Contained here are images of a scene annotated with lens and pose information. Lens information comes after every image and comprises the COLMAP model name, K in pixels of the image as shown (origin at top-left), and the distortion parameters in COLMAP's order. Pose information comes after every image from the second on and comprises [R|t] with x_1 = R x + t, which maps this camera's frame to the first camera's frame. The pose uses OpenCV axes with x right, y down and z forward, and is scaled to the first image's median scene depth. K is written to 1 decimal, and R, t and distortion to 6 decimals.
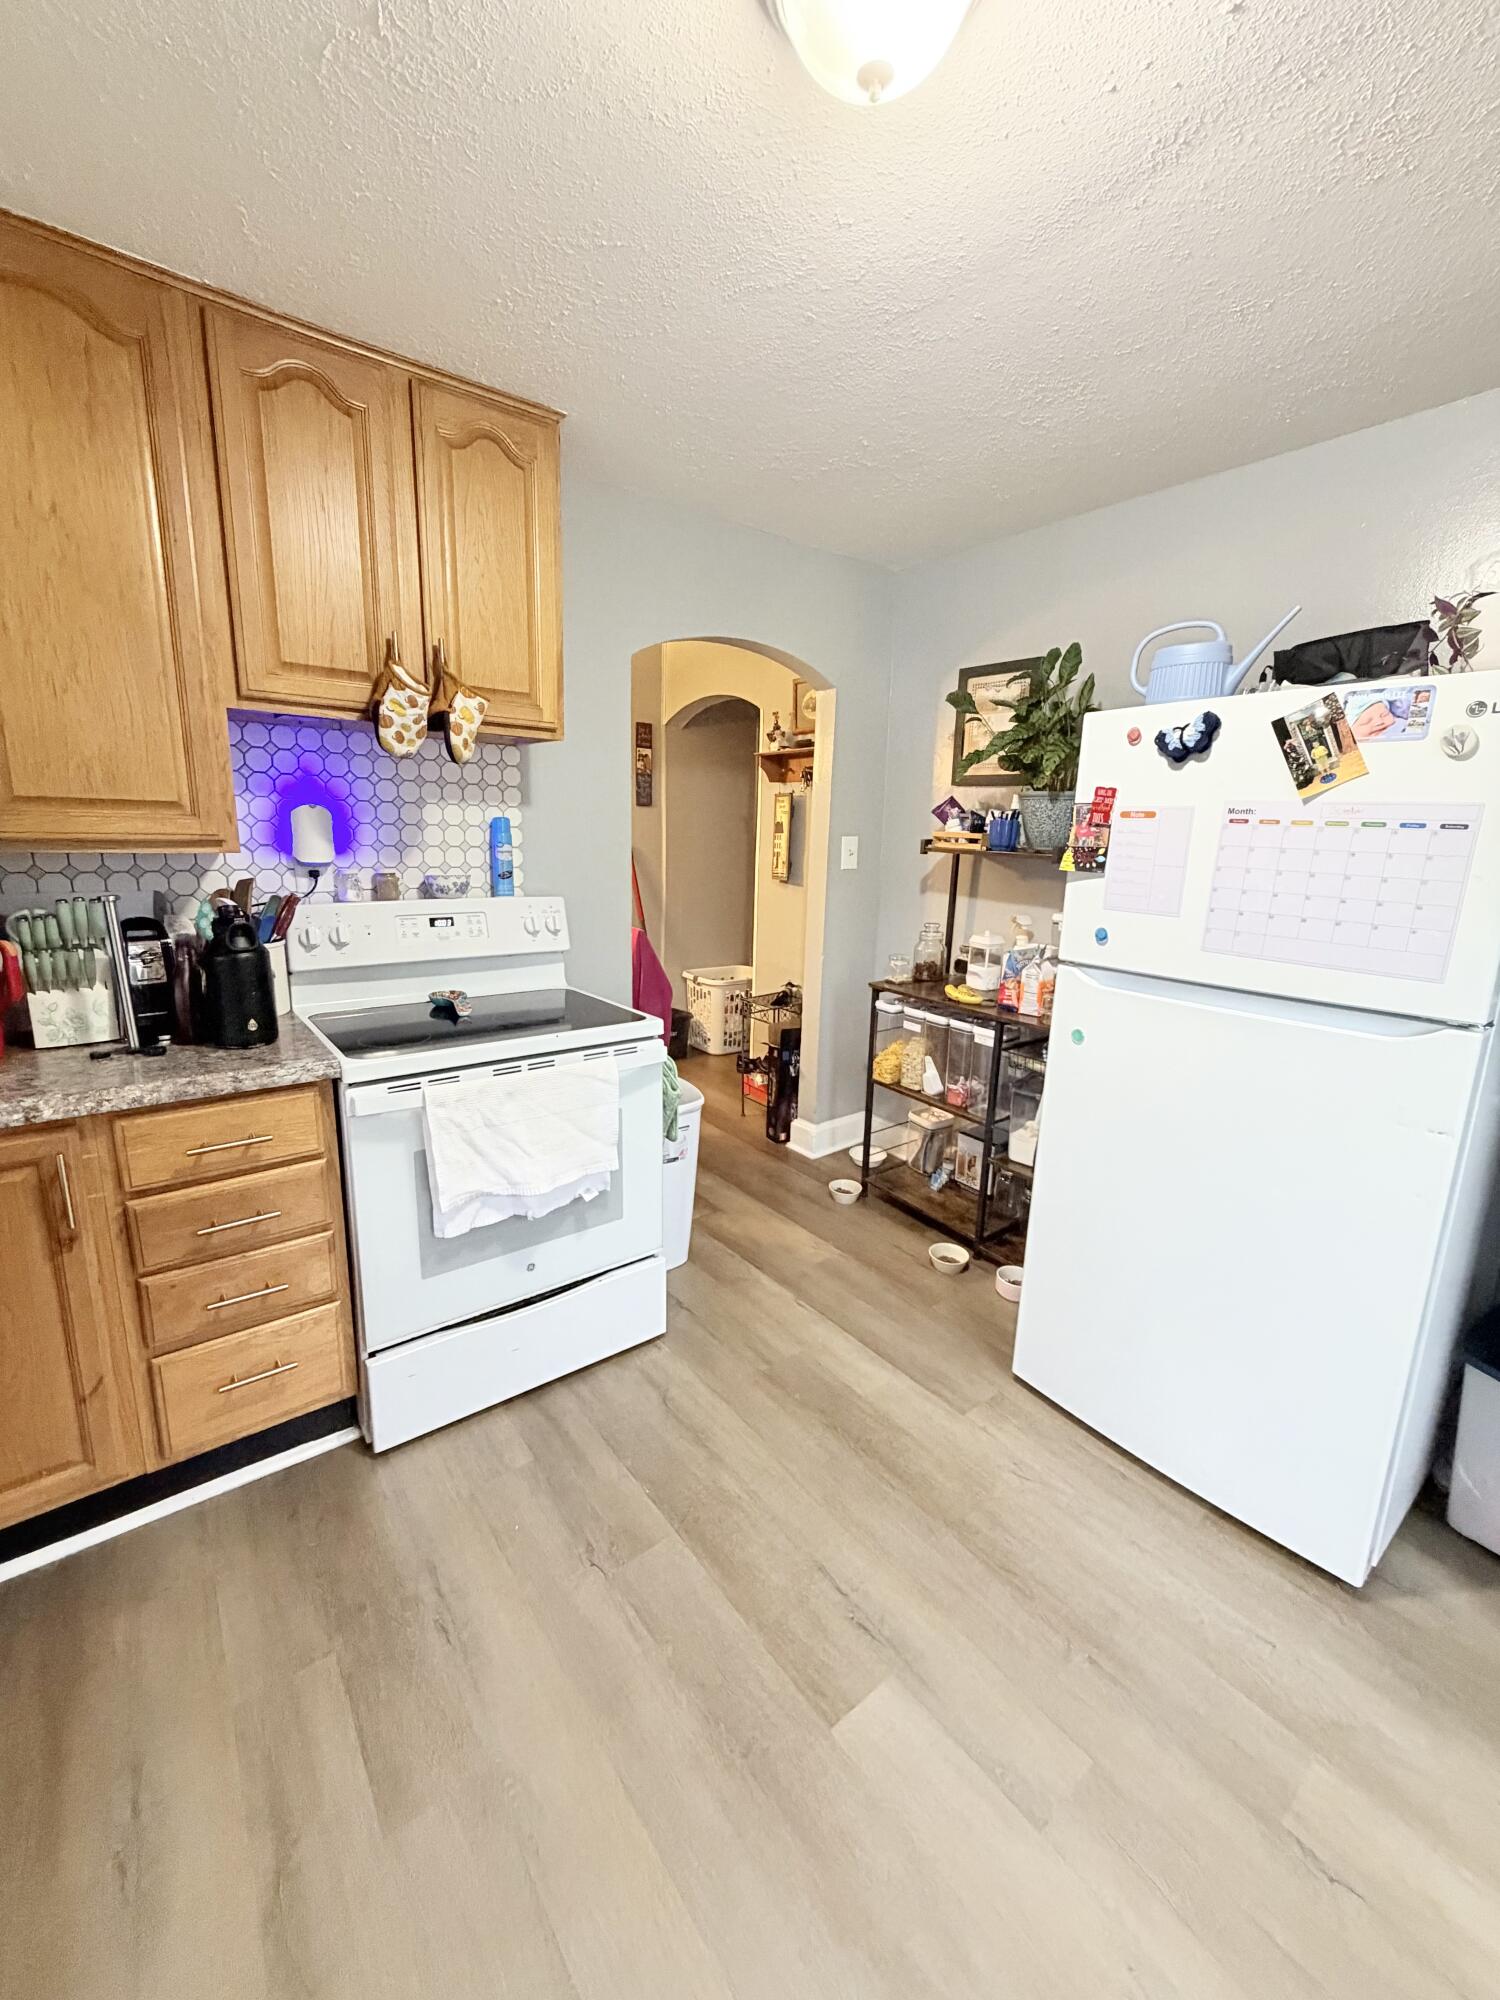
lens RADIAL K [[802.6, 0, 752.8], [0, 802.6, 998.7], [0, 0, 1]] dist [0.000020, 0.000038]
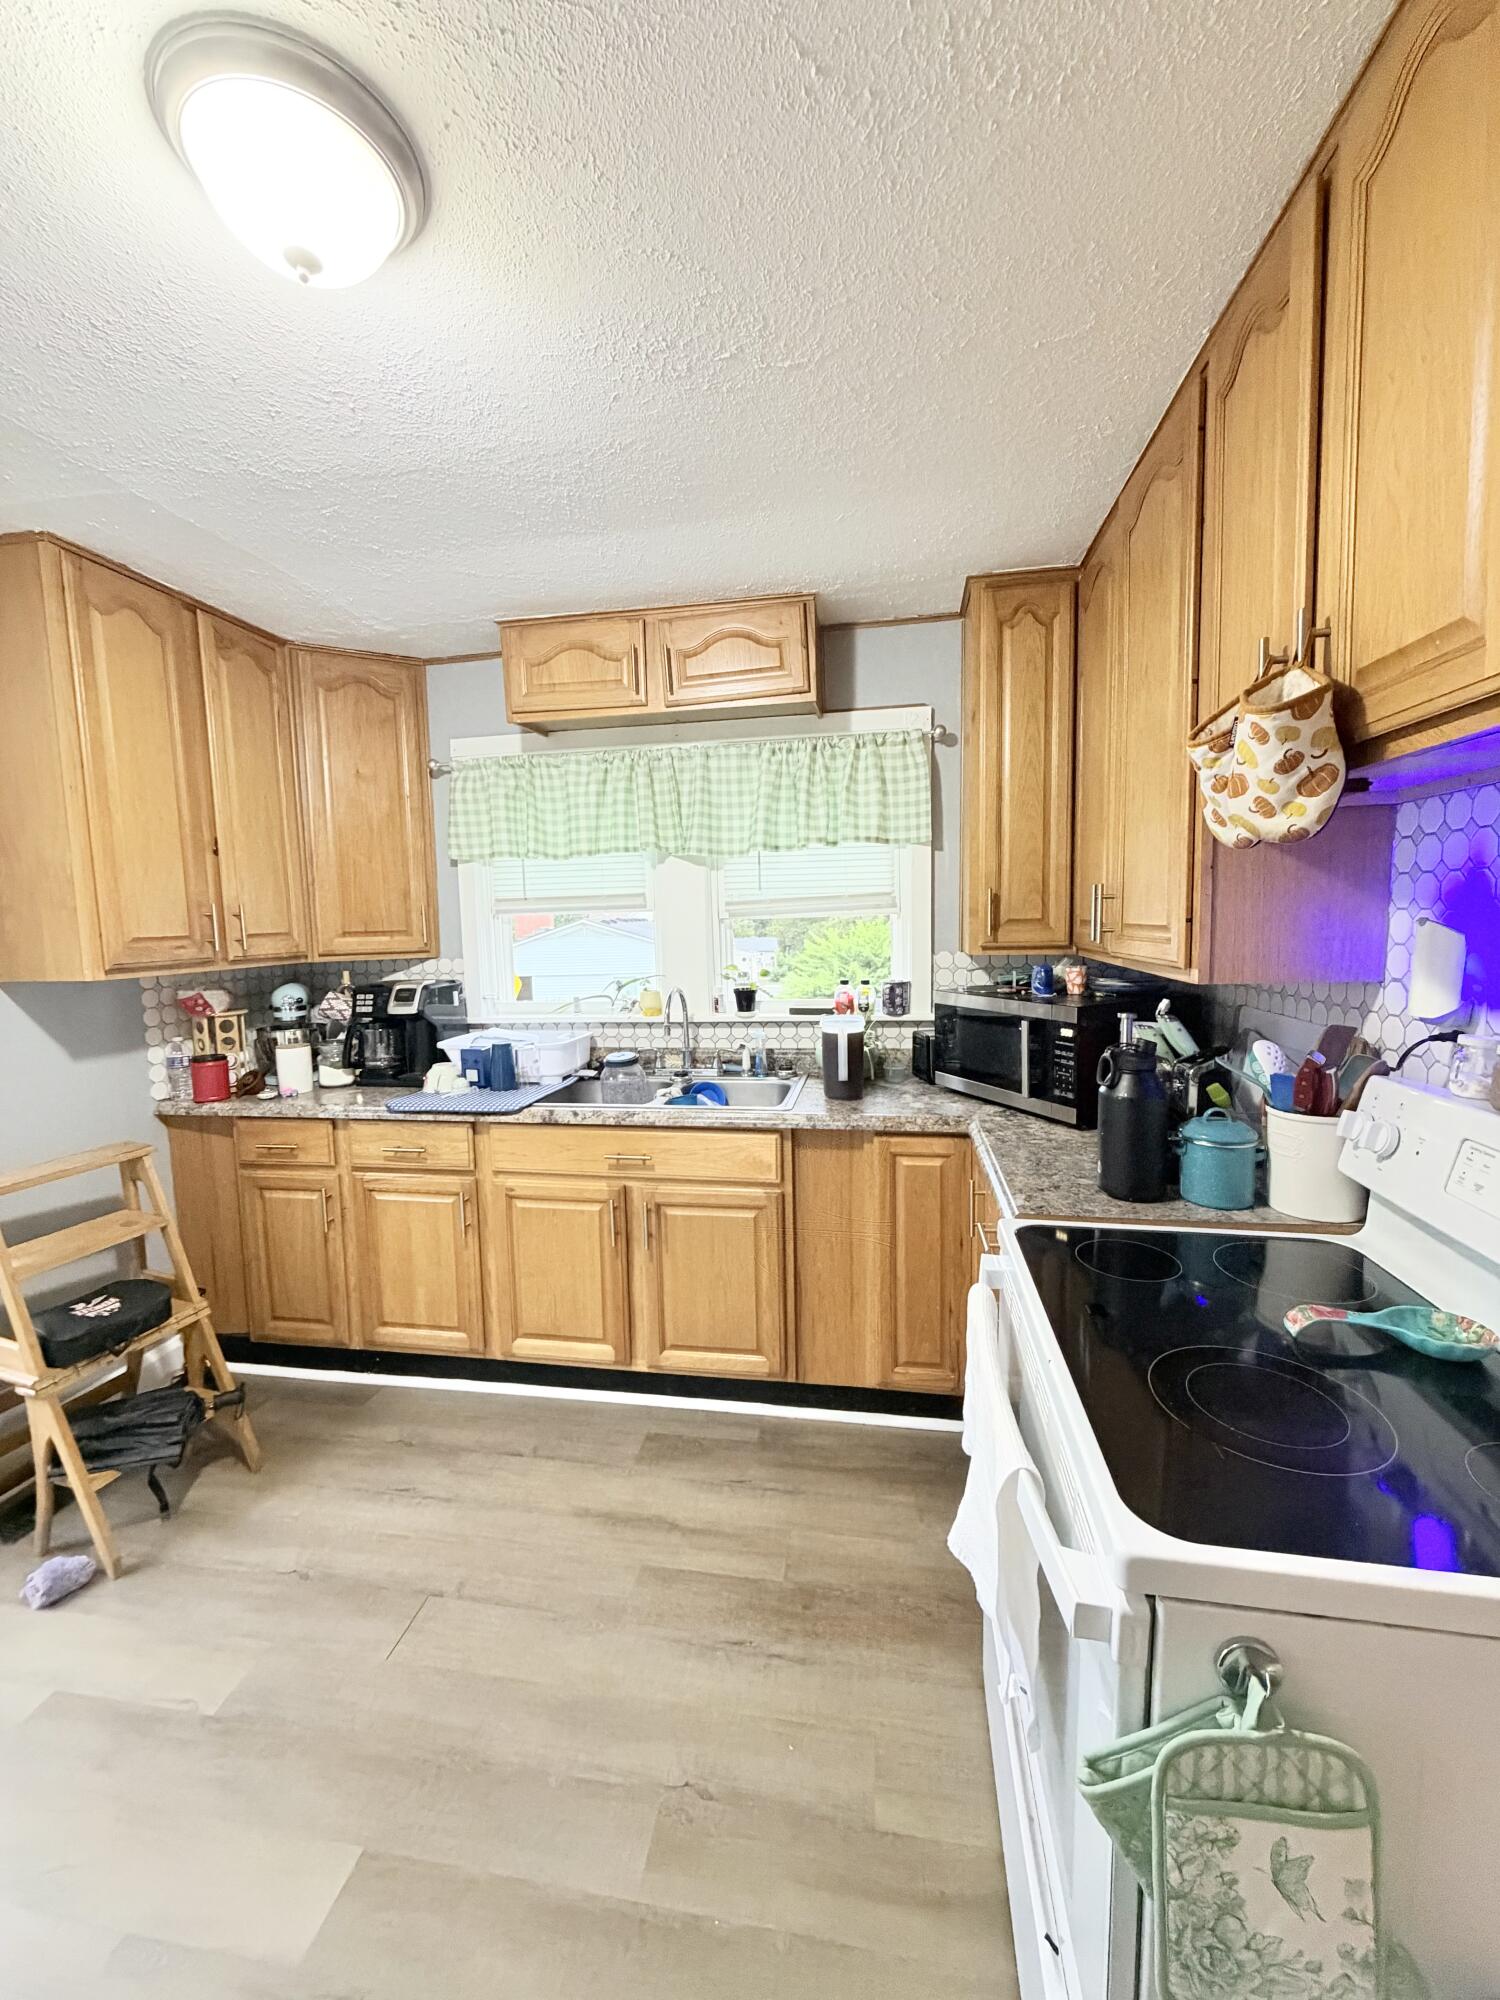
lens RADIAL K [[802.6, 0, 748.7], [0, 802.6, 997.7], [0, 0, 1]] dist [0.000020, 0.000038]
pose [[-0.746921, 0.053422, -0.662763, 0.286118], [-0.135678, 0.963549, 0.230573, -0.334317], [0.650923, 0.262142, -0.712447, 1.459747]]
